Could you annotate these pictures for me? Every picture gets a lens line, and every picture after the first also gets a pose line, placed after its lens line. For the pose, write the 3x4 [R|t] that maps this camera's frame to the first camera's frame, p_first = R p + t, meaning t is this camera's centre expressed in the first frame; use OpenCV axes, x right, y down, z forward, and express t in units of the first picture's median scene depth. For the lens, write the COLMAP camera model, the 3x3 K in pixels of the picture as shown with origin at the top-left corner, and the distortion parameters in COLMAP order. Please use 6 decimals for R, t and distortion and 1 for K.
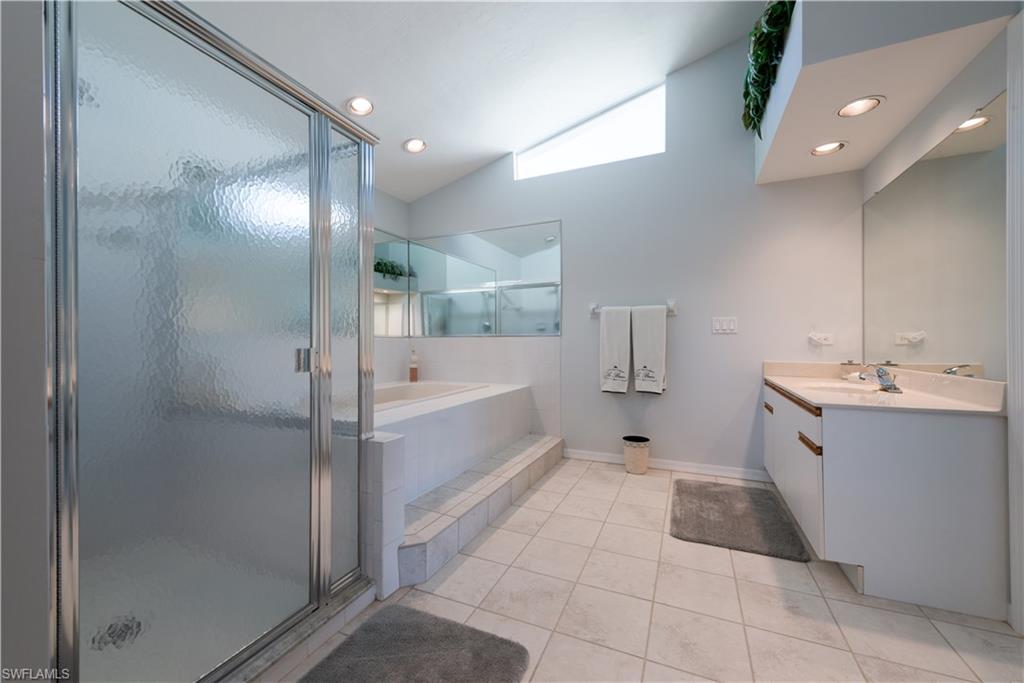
lens RADIAL K [[398.3, 0, 513.6], [0, 398.3, 340.1], [0, 0, 1]] dist [0.014289, -0.000486]
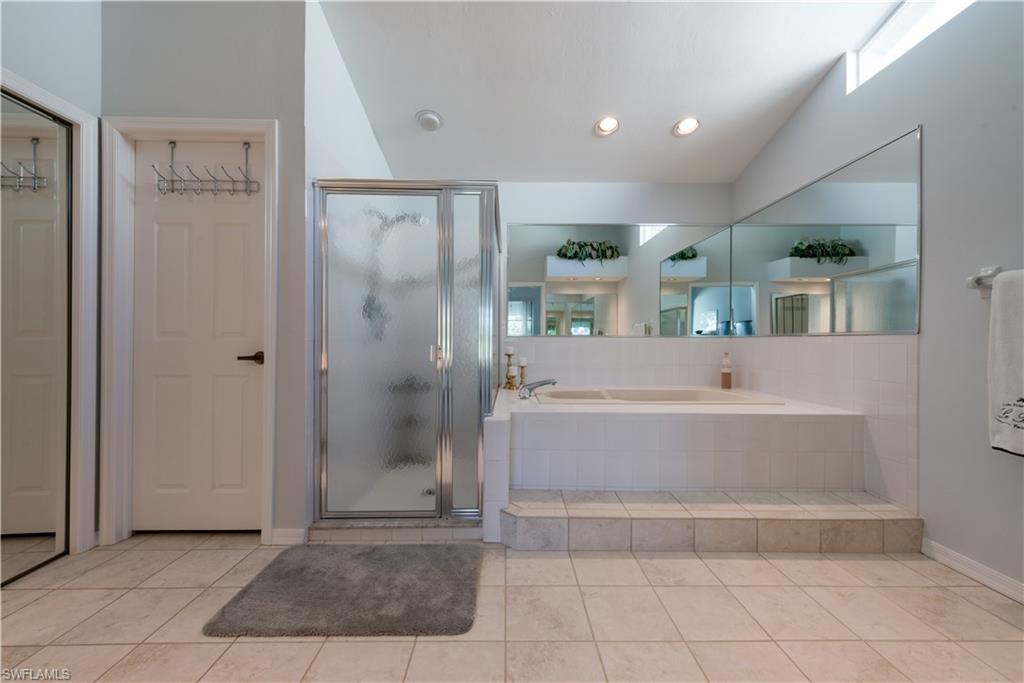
lens RADIAL K [[398.3, 0, 510.2], [0, 398.3, 341.9], [0, 0, 1]] dist [0.014289, -0.000486]
pose [[0.416309, 0.004414, -0.909212, 0.454749], [-0.000127, 0.999988, 0.004797, -0.001746], [0.909223, -0.001881, 0.416305, 0.280999]]
